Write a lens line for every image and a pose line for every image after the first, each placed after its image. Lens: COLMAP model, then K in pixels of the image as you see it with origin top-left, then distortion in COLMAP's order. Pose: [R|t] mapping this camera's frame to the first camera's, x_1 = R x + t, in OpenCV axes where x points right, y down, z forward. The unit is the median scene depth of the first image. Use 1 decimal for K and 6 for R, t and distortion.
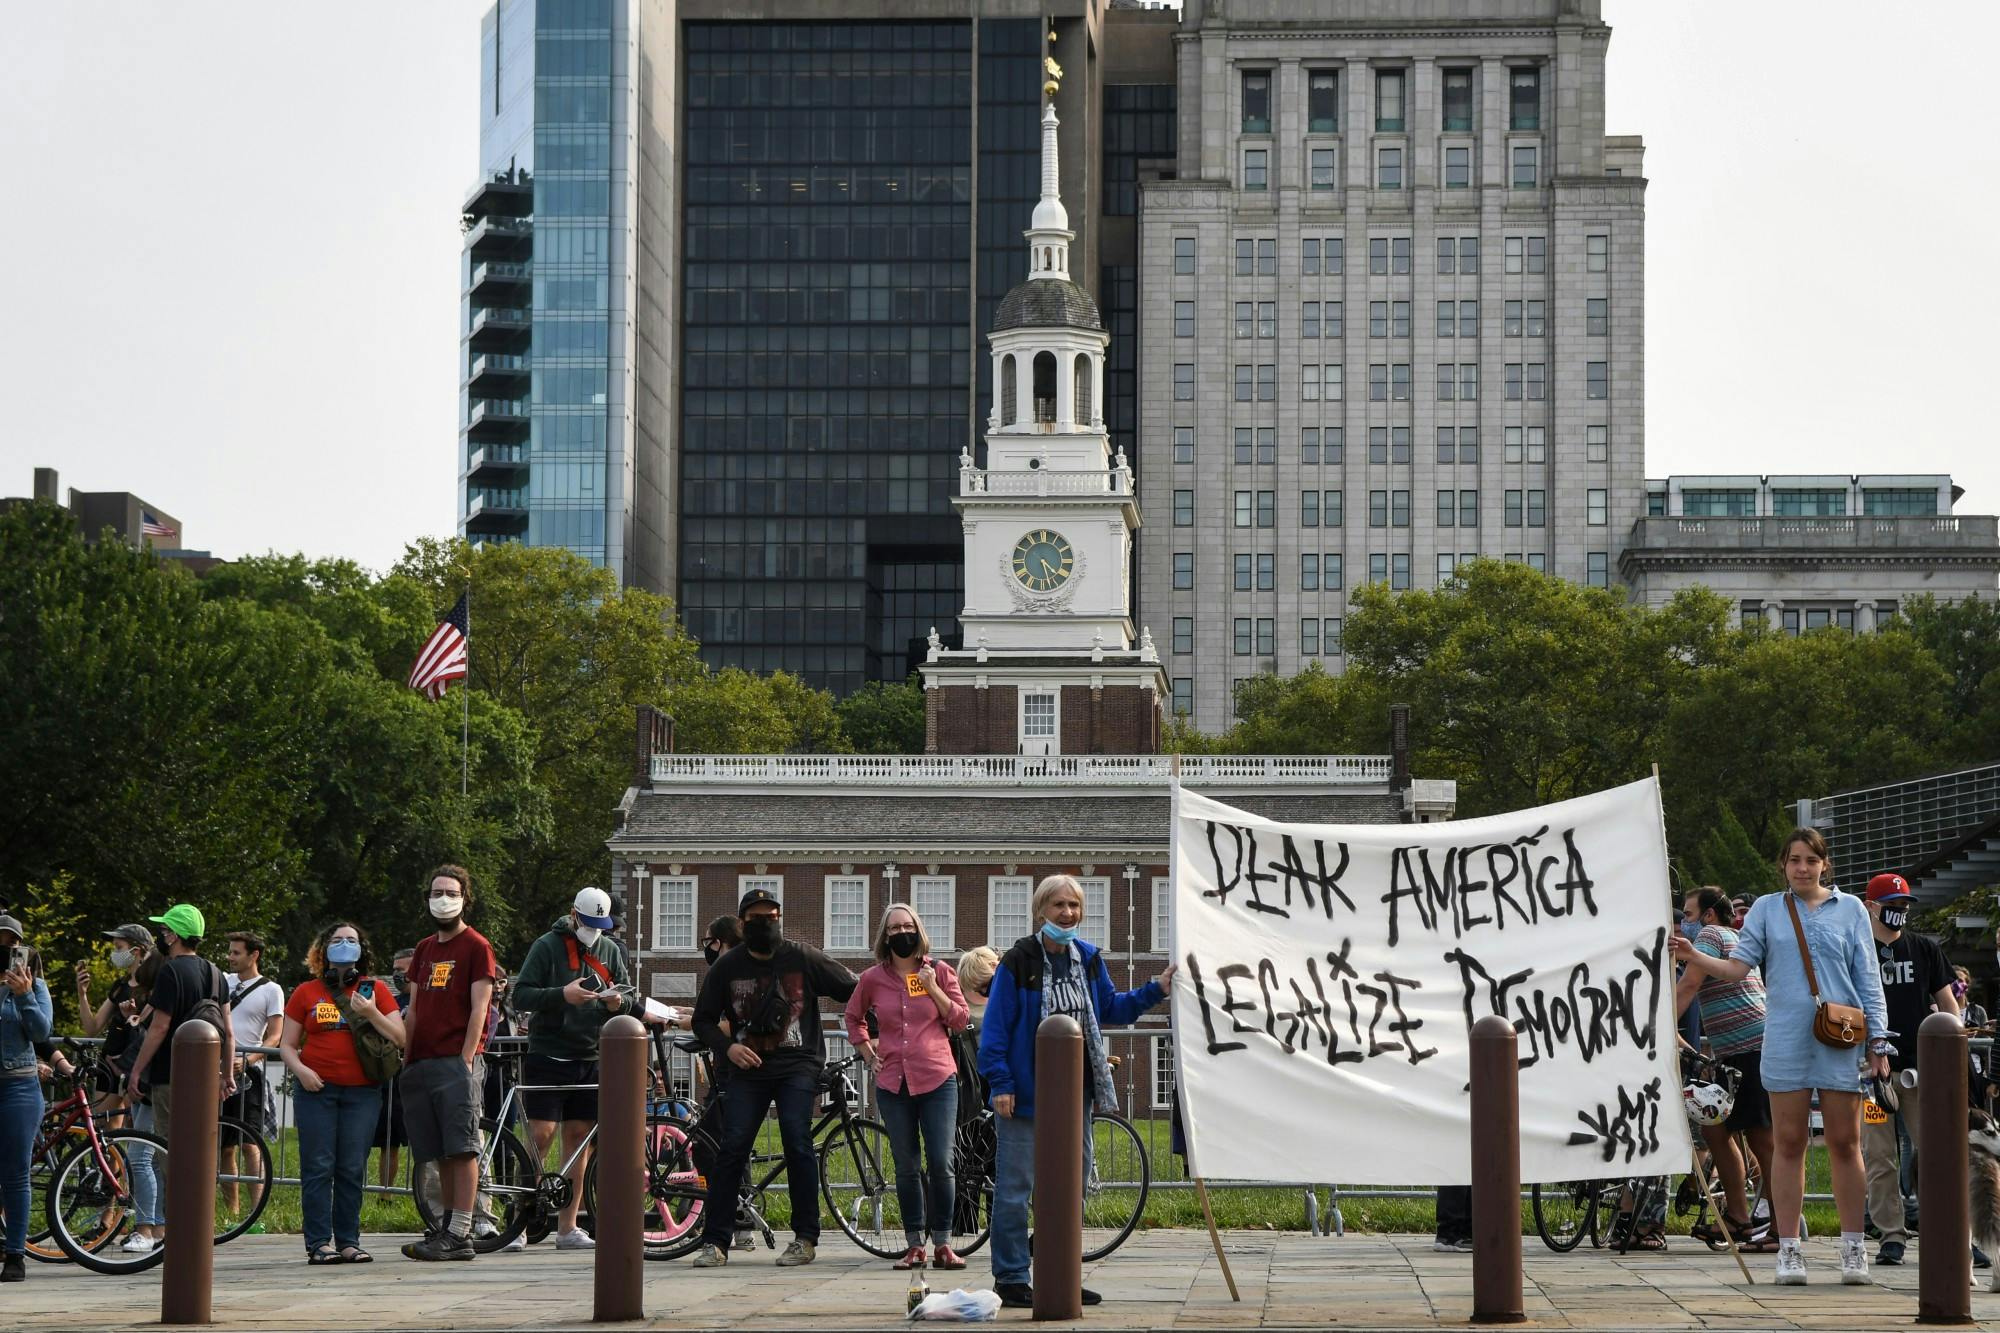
lens RADIAL K [[14702.8, 0, 1000.0], [0, 14702.8, 666.5], [0, 0, 1]] dist [0.999852, 11.534421]
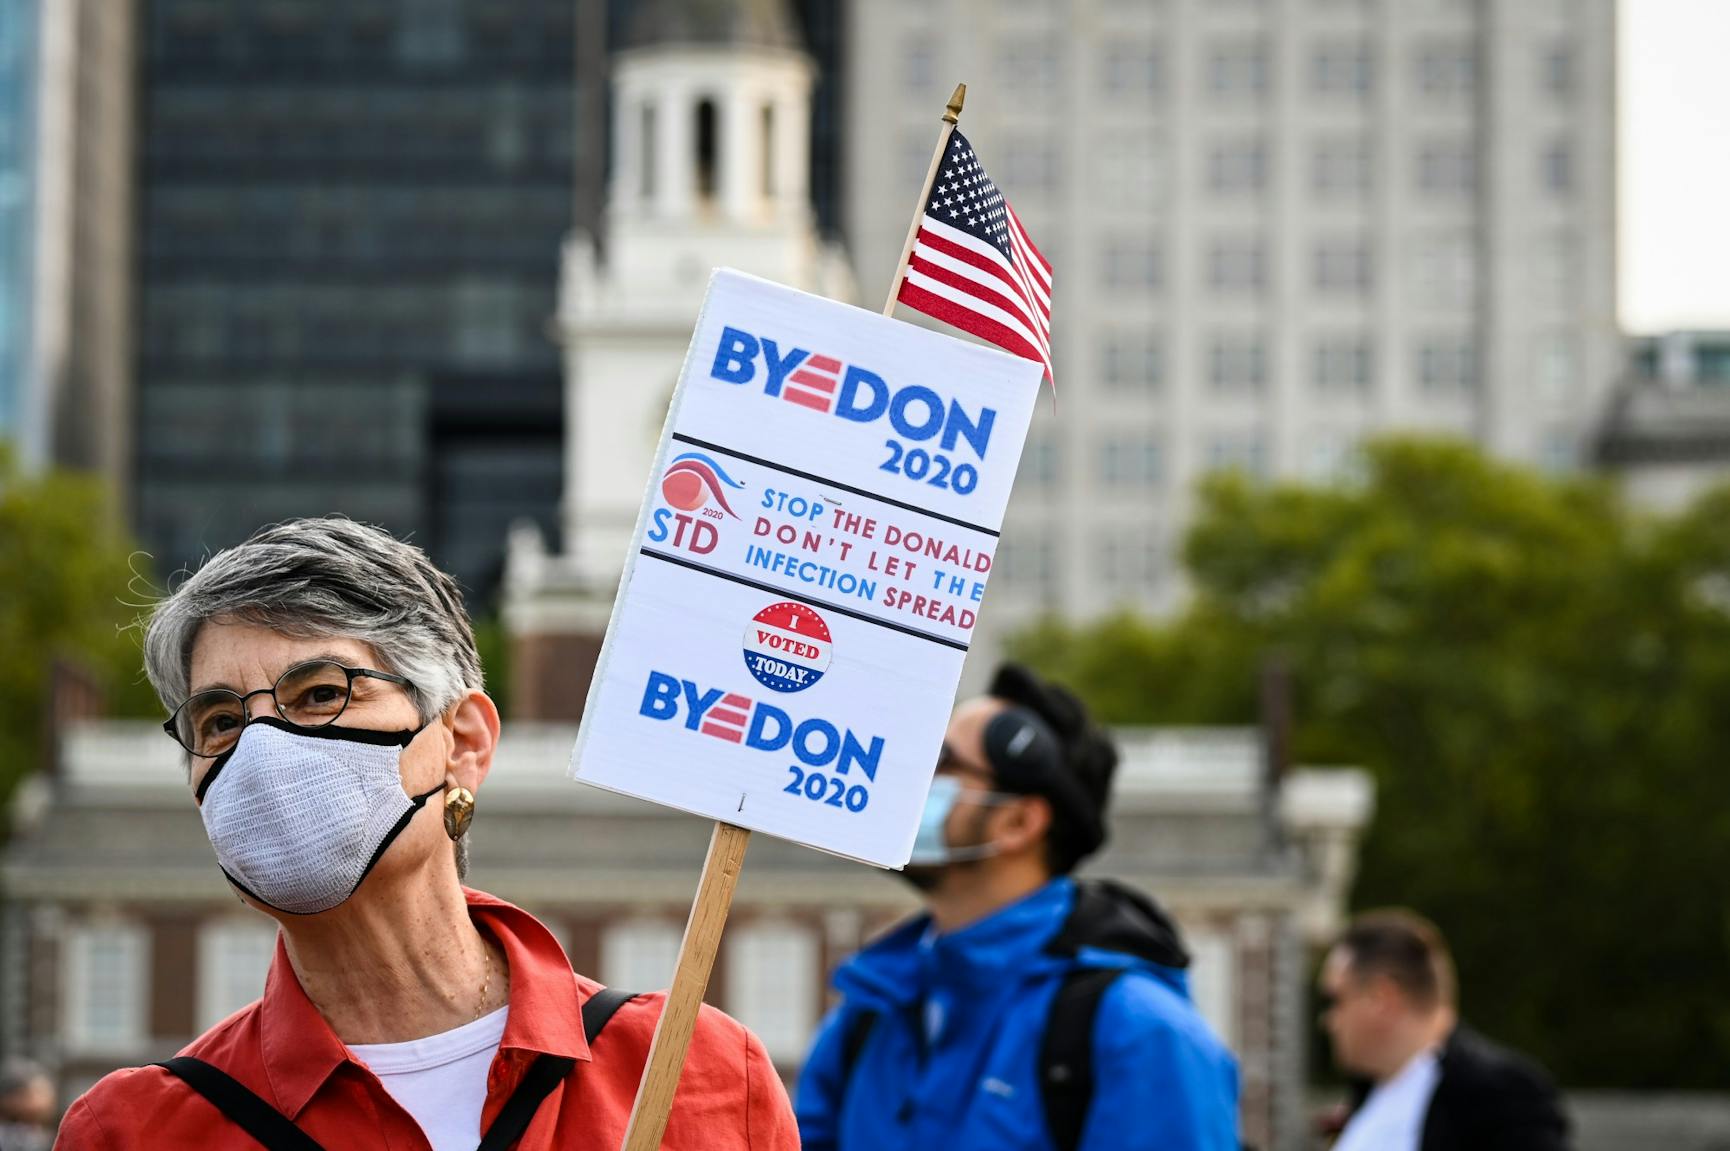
lens RADIAL K [[12717.9, 0, 865.0], [0, 12717.9, 575.5], [0, 0, 1]] dist [0.999852, 11.534421]
pose [[0.999810, 0.007297, 0.018100, 0.000214], [-0.007005, 0.999845, -0.016146, 0.007640], [-0.018215, 0.016016, 0.999706, 0.443087]]
